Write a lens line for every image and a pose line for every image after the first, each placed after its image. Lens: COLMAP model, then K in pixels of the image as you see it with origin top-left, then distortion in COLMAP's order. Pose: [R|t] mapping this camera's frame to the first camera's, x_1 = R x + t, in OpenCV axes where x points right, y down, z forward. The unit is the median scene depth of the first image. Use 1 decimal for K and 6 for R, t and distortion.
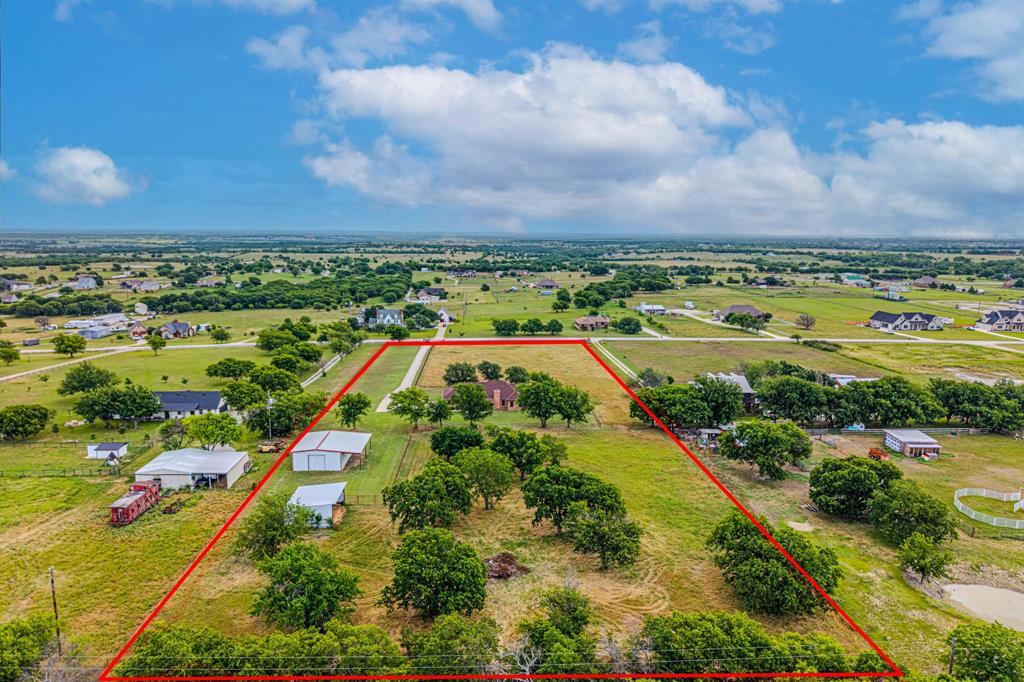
lens RADIAL K [[652.9, 0, 512.0], [0, 652.9, 341.0], [0, 0, 1]] dist [0.069627, -0.079822]
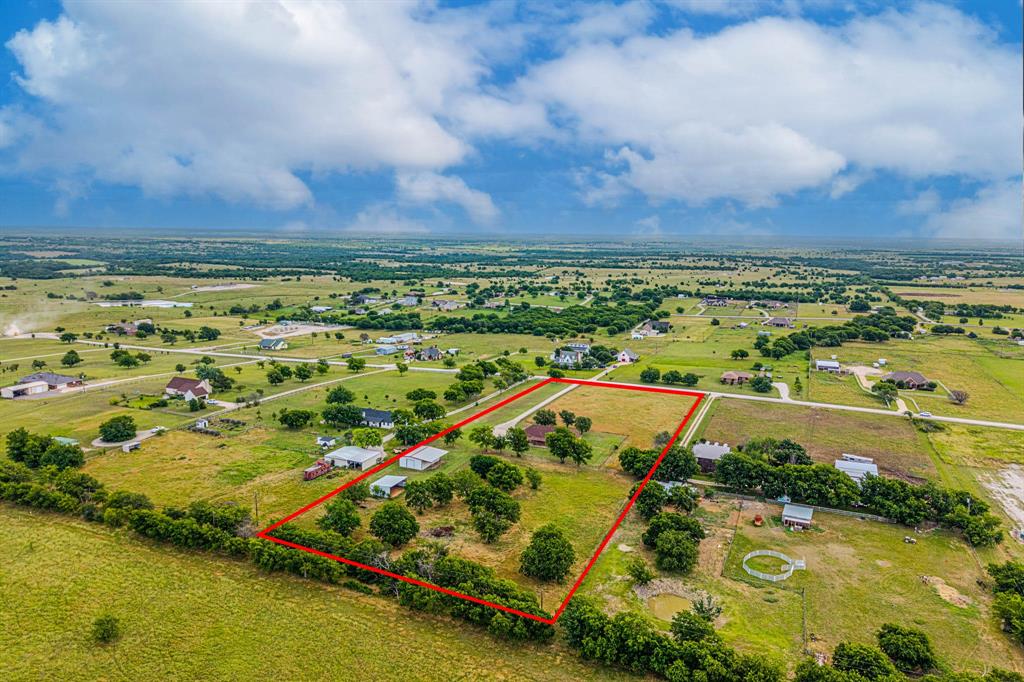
lens RADIAL K [[652.9, 0, 512.0], [0, 652.9, 341.0], [0, 0, 1]] dist [0.069627, -0.079822]
pose [[0.896763, 0.066928, -0.437420, 0.584425], [-0.072743, 0.997345, 0.003467, -0.143587], [0.436490, 0.028710, 0.899251, -0.400175]]
